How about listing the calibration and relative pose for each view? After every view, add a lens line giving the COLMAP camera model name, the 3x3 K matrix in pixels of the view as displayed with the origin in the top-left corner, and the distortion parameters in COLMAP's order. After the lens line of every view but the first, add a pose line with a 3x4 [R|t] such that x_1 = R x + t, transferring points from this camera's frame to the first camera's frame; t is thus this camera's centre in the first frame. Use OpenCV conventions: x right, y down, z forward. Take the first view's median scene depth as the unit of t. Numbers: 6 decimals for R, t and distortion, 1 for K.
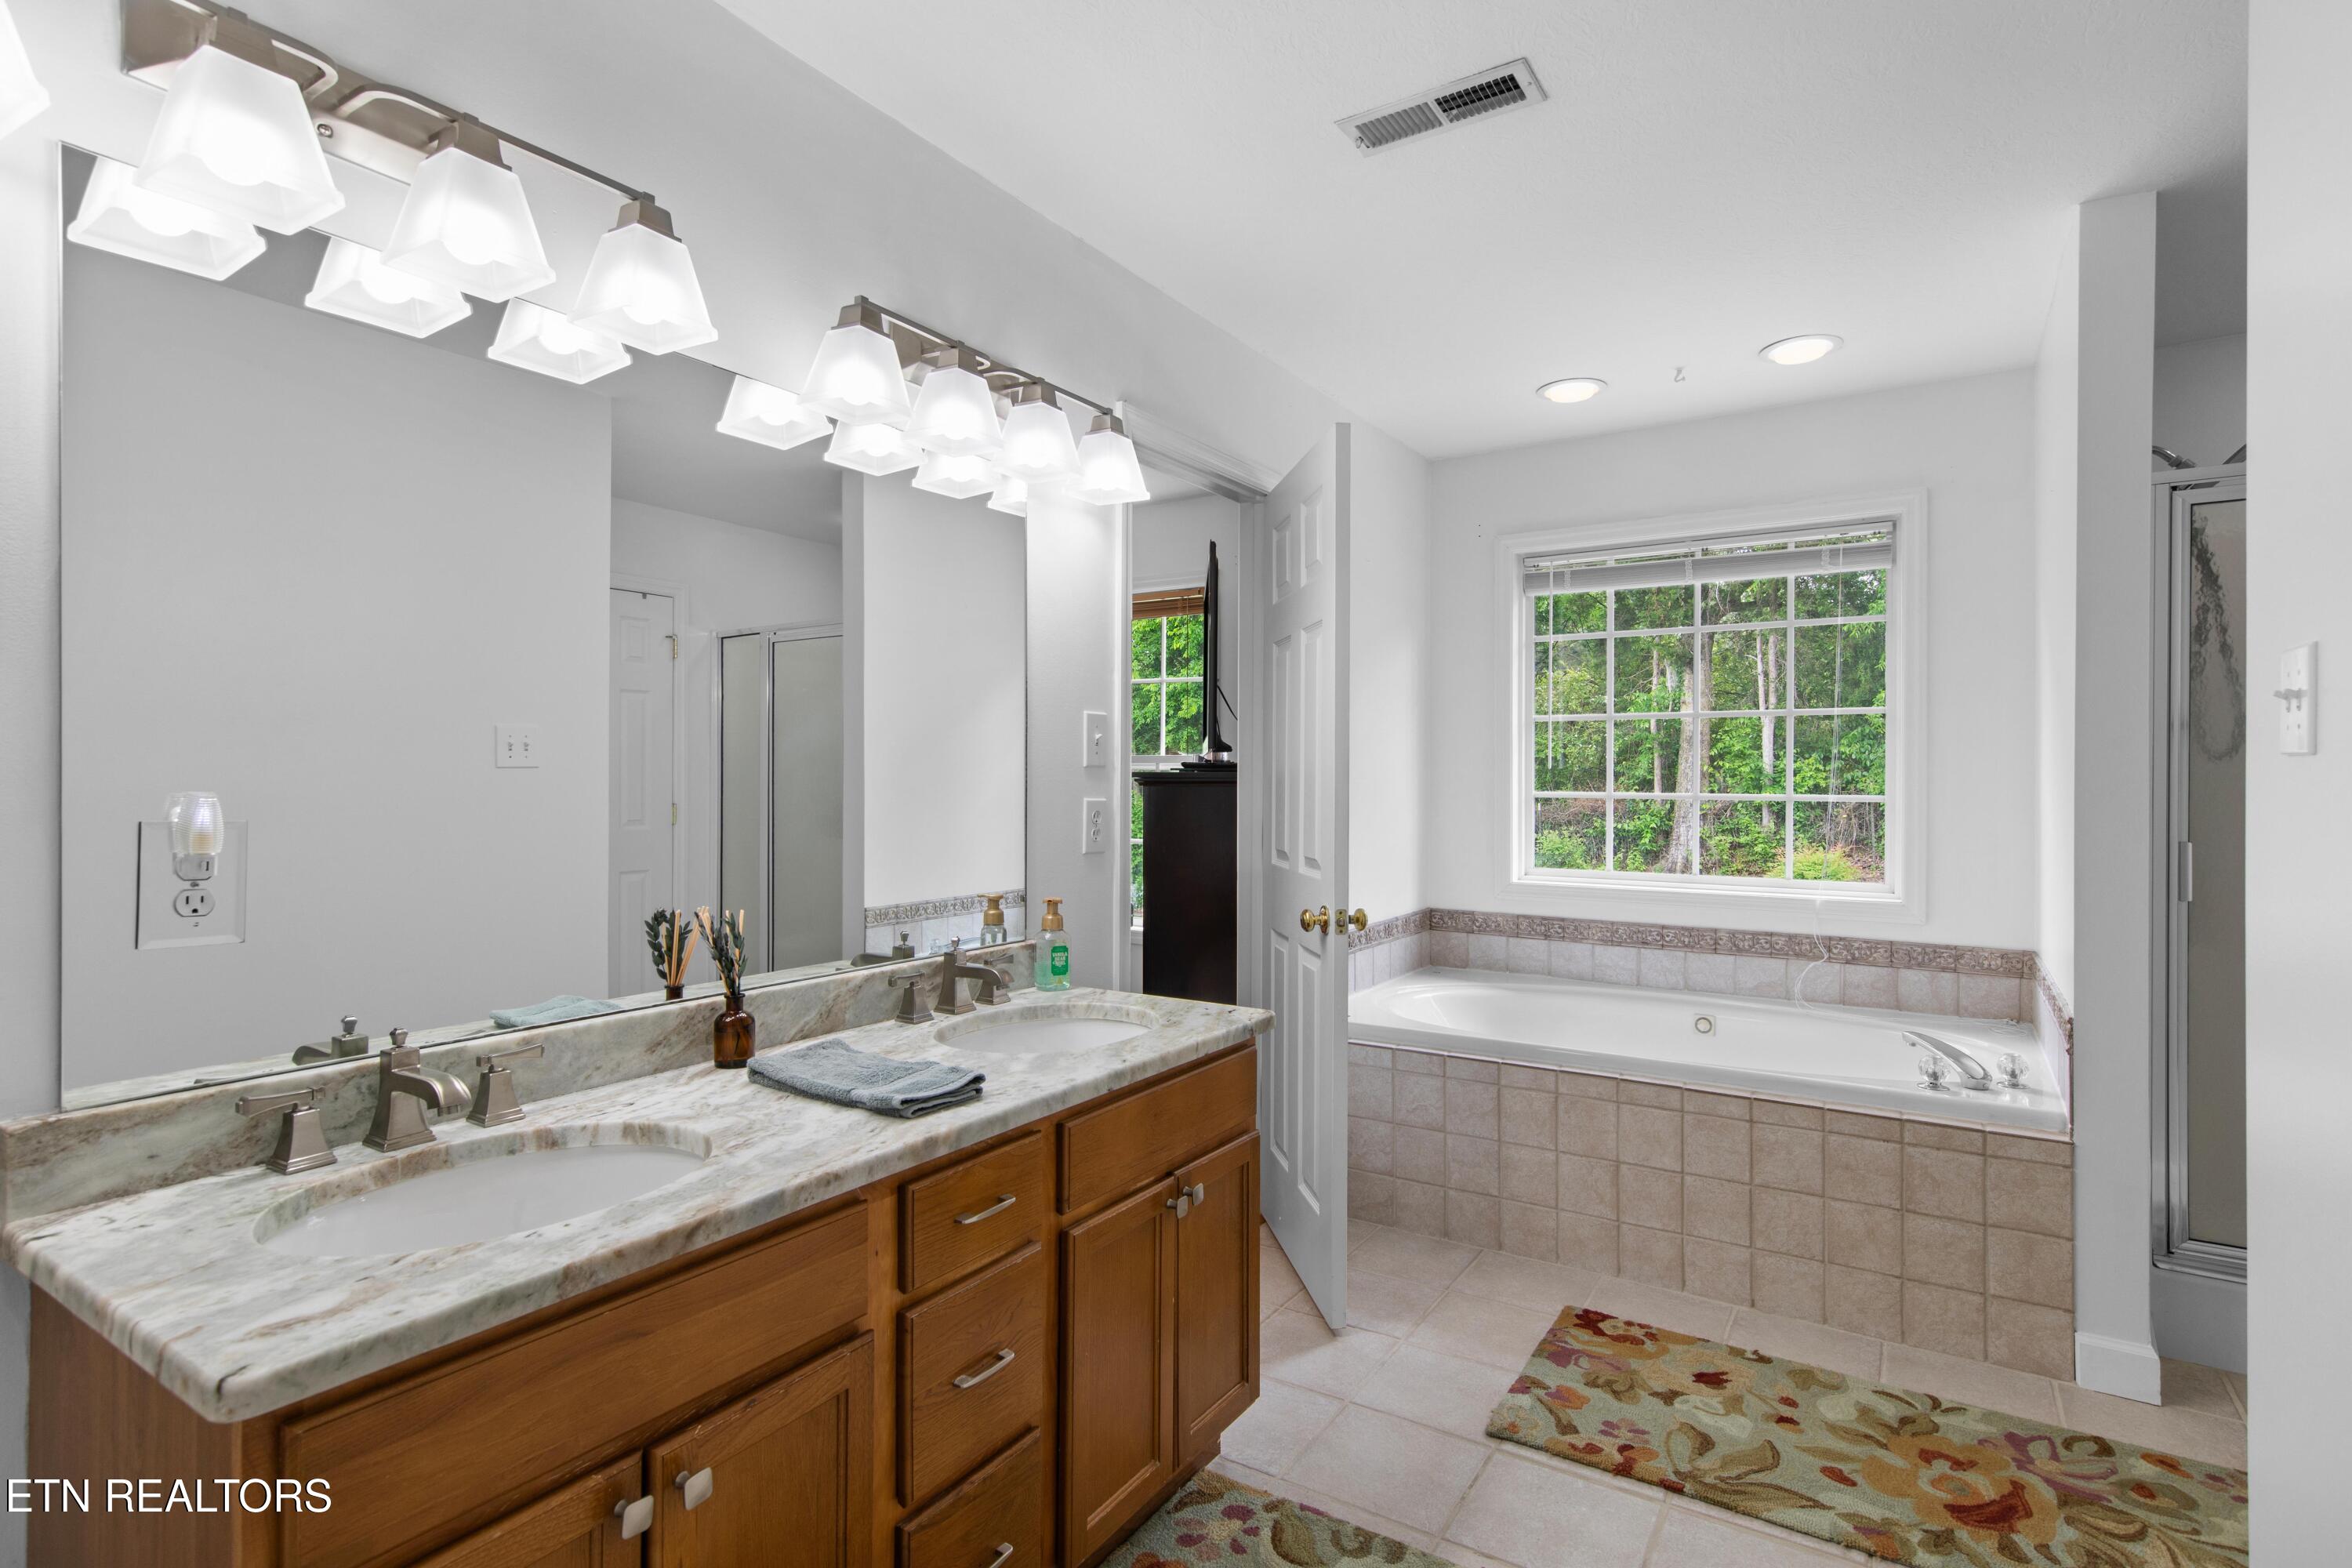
lens RADIAL K [[1159.5, 0, 1175.1], [0, 1159.5, 781.9], [0, 0, 1]] dist [-0.000043, -0.000043]
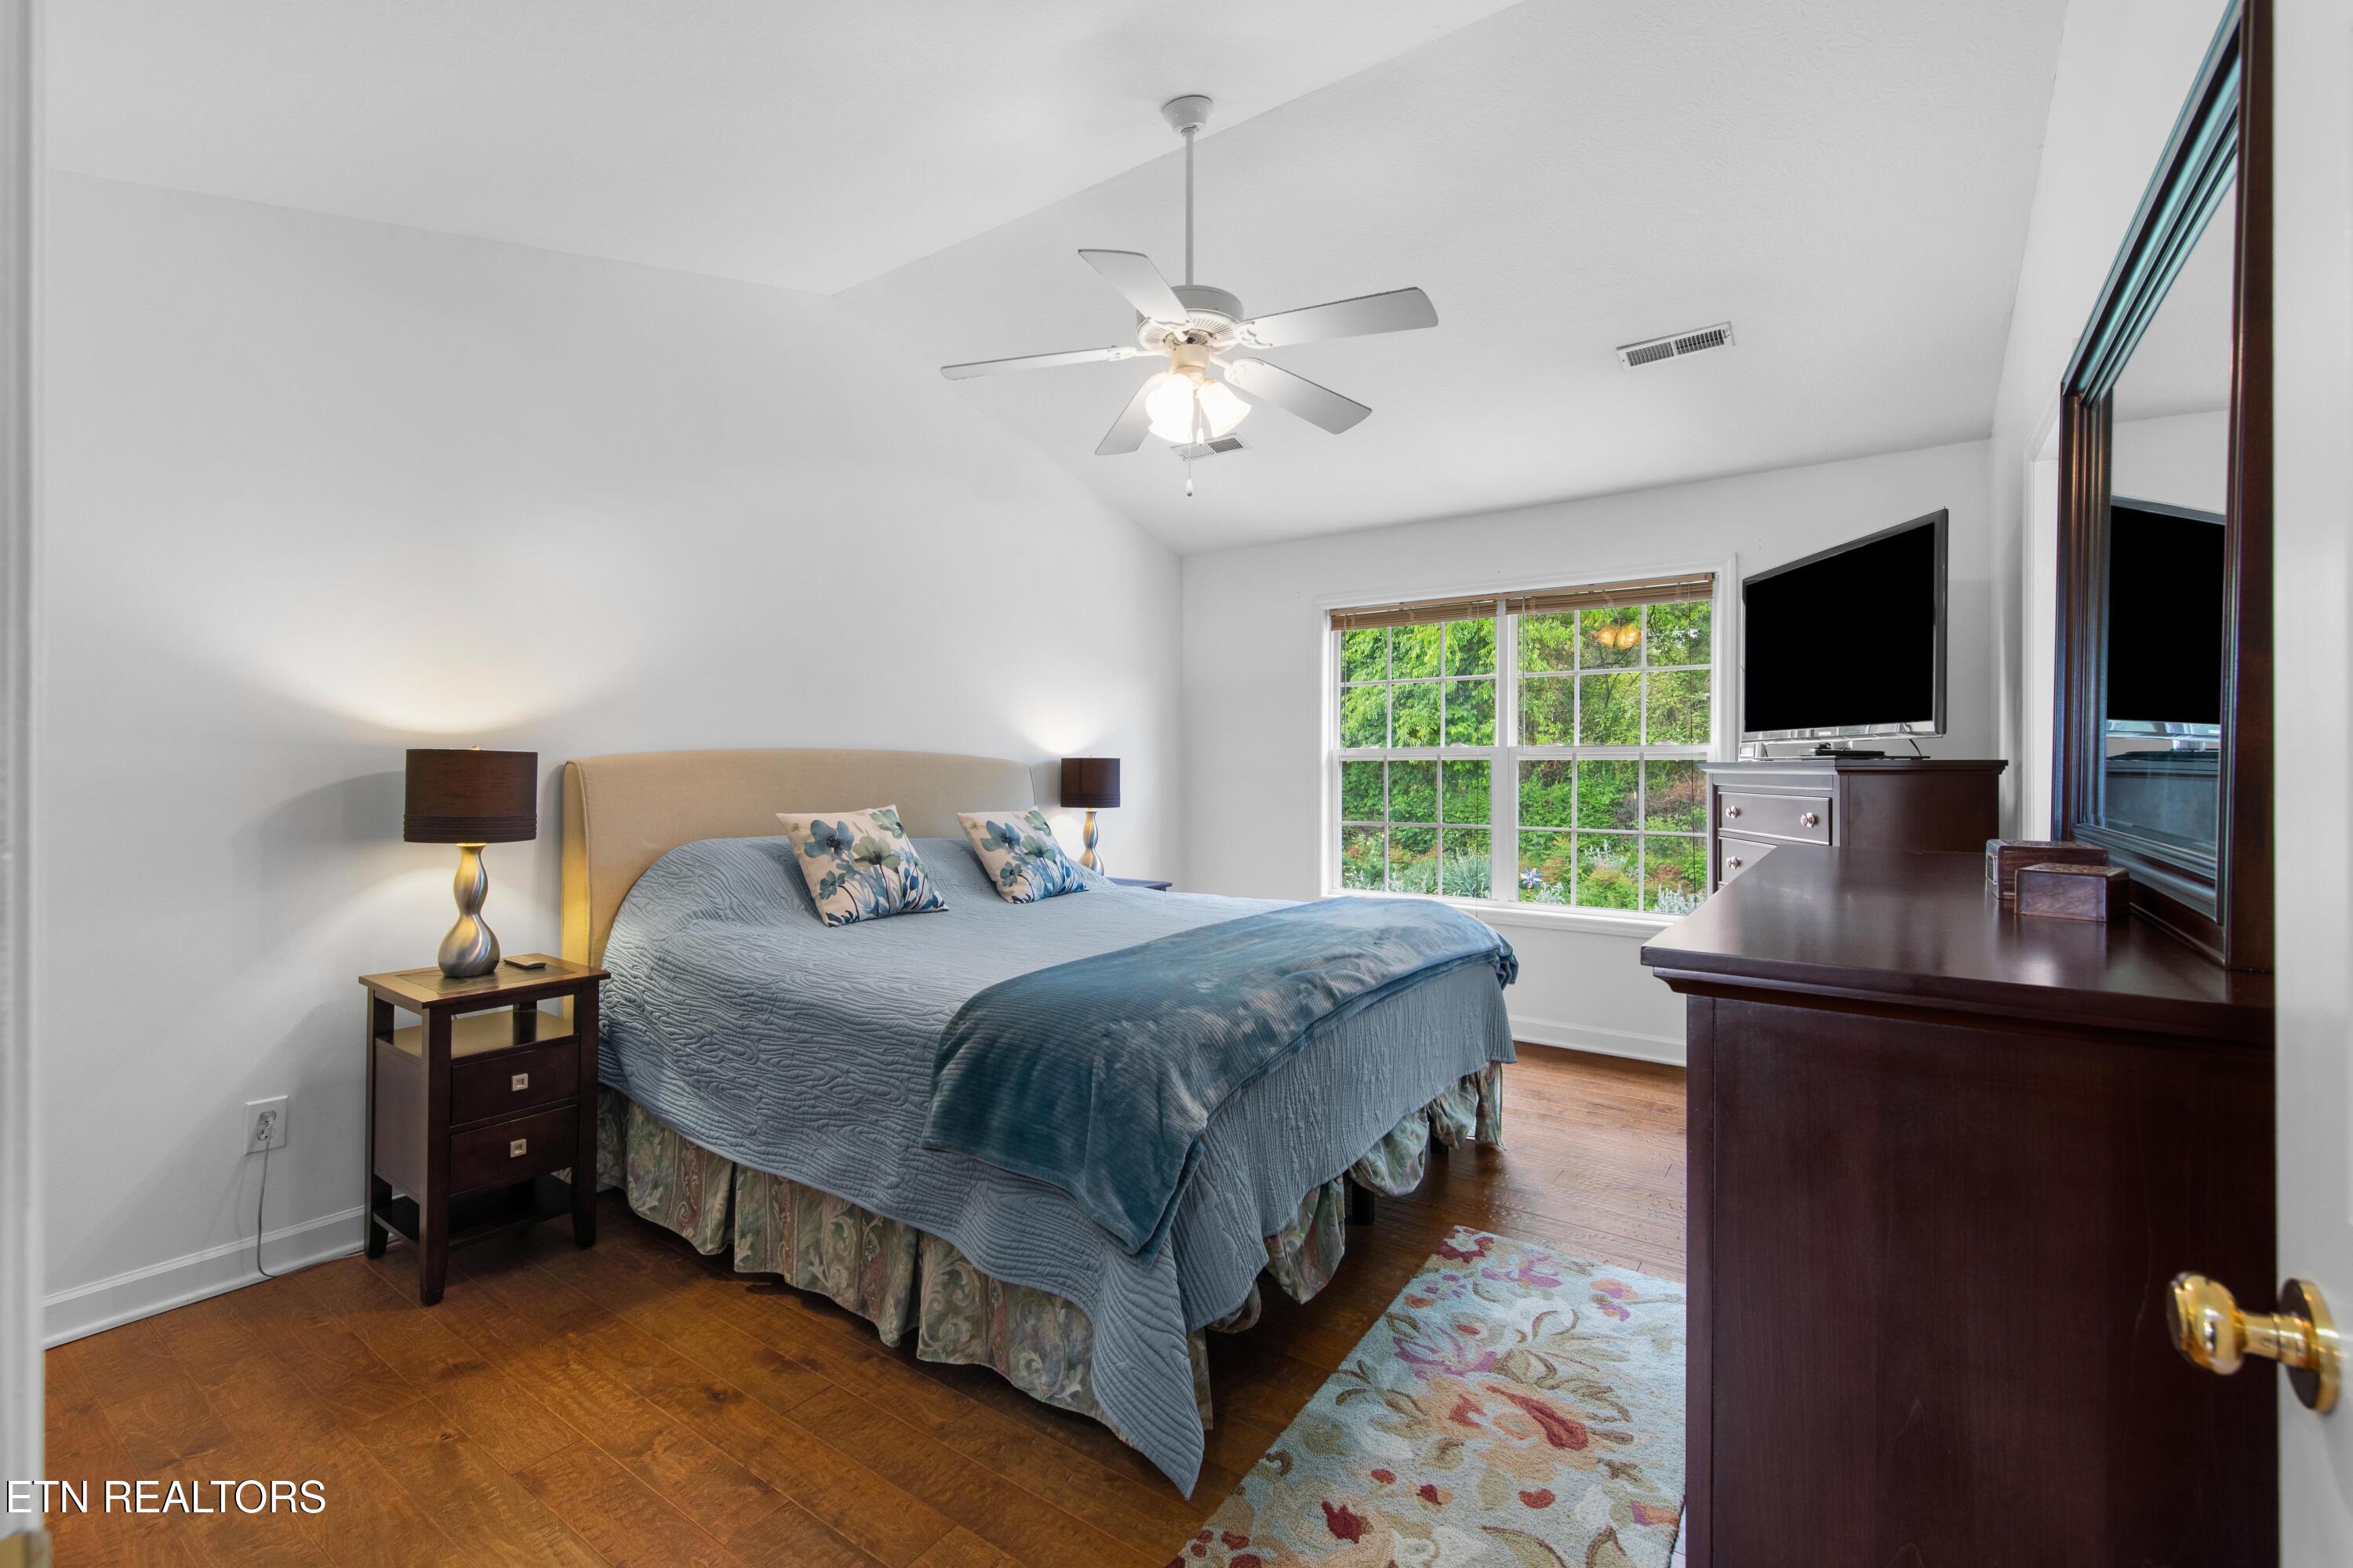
lens RADIAL K [[1006.4, 0, 1177.1], [0, 1006.4, 775.8], [0, 0, 1]] dist [0.000478, 0.000004]
pose [[0.035735, -0.007935, 0.999330, -0.233795], [-0.003307, 0.999962, 0.008059, 0.014891], [-0.999356, -0.003593, 0.035707, 1.236318]]
